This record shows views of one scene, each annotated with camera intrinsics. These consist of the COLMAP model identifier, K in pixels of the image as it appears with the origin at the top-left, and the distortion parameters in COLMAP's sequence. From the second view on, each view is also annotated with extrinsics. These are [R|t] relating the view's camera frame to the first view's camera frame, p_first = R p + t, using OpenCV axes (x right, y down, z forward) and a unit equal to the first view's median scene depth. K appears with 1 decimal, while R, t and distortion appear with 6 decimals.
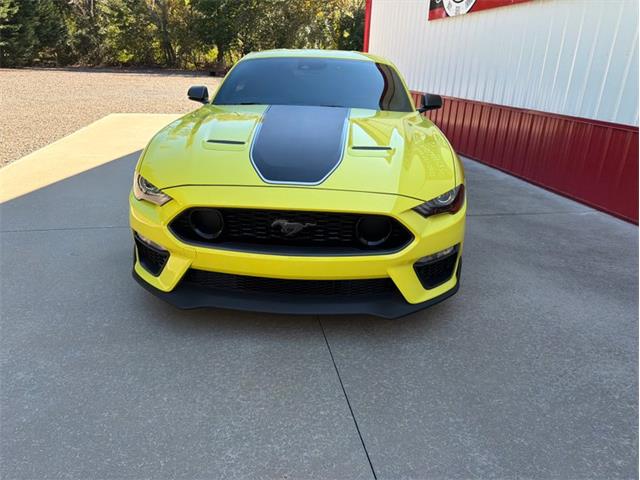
lens RADIAL K [[459.2, 0, 317.9], [0, 459.2, 237.2], [0, 0, 1]] dist [0.001400, -0.007005]
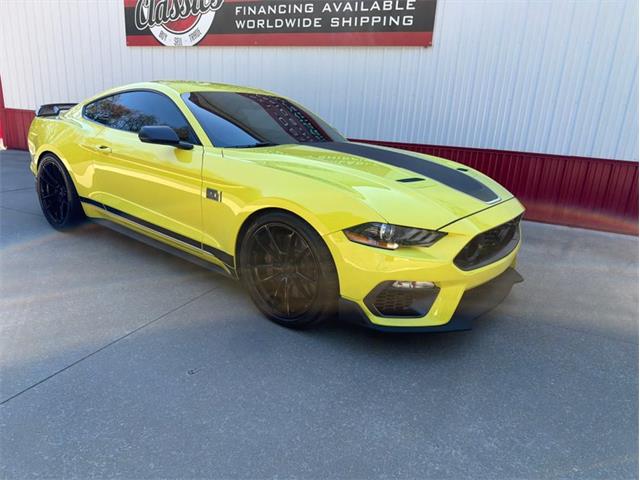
lens RADIAL K [[458.7, 0, 317.3], [0, 458.7, 241.9], [0, 0, 1]] dist [0.007823, -0.013376]
pose [[0.580145, -0.230433, 0.781238, -1.208735], [0.253403, 0.962610, 0.095754, -0.223805], [-0.774092, 0.142417, 0.616845, 0.518649]]
